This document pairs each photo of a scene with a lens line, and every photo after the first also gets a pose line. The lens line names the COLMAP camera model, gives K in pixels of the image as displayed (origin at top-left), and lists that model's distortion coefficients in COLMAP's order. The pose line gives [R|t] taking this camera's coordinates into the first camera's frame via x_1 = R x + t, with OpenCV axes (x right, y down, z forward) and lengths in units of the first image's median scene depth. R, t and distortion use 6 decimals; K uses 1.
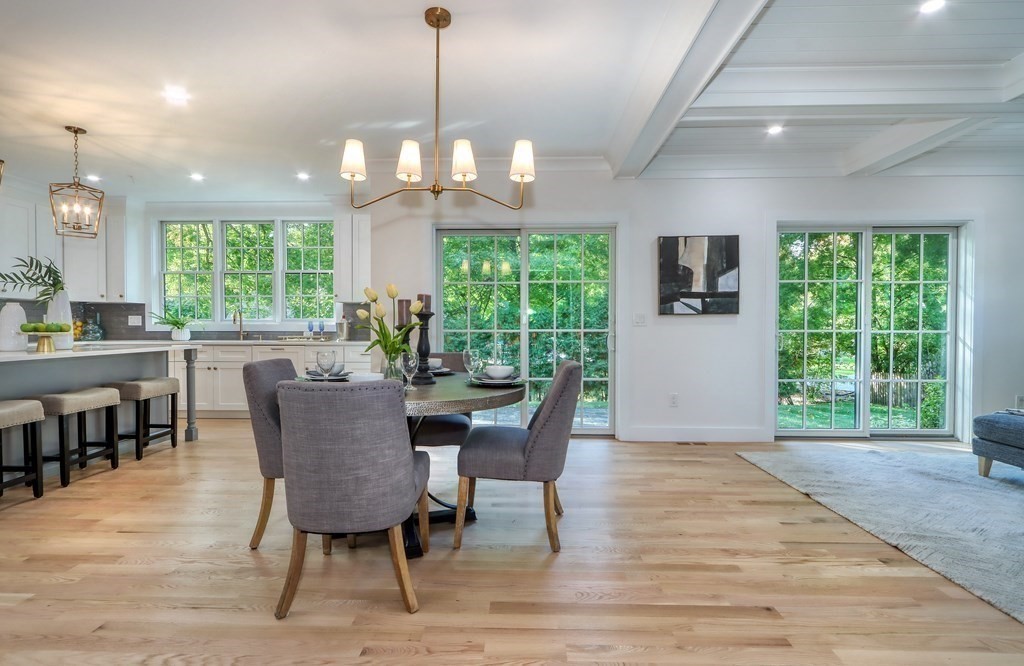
lens RADIAL K [[480.3, 0, 512.0], [0, 480.3, 333.0], [0, 0, 1]] dist [-0.000448, 0.000006]
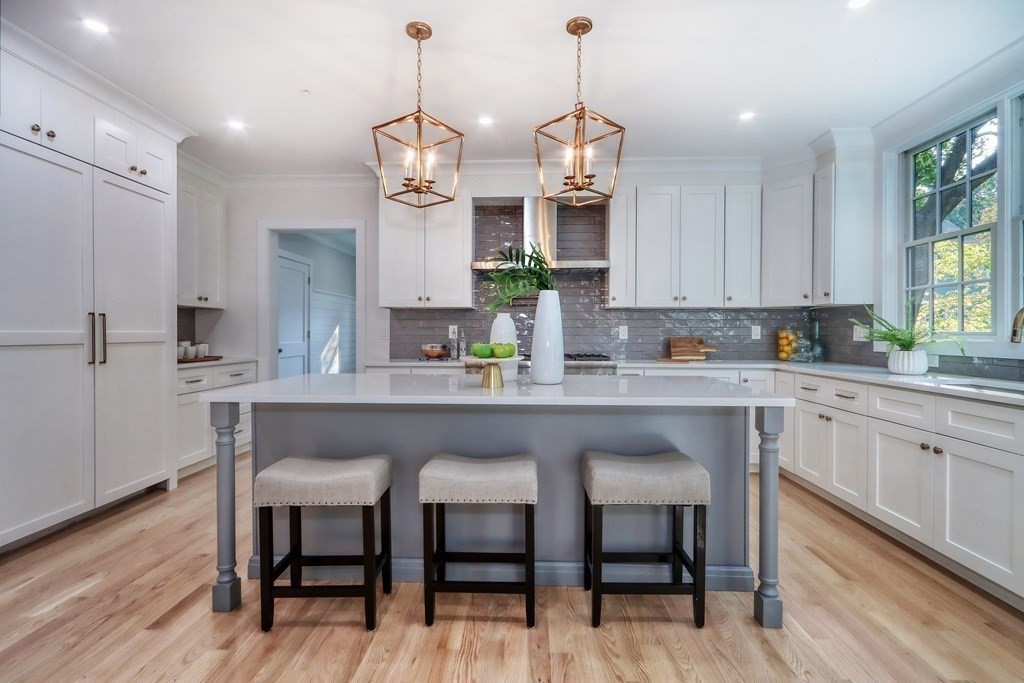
lens RADIAL K [[470.7, 0, 513.3], [0, 470.7, 337.7], [0, 0, 1]] dist [0.002746, 0.000619]
pose [[-0.008608, 0.006627, -0.999941, -0.201933], [-0.014036, 0.999879, 0.006747, -0.019189], [0.999864, 0.014093, -0.008514, 0.608666]]
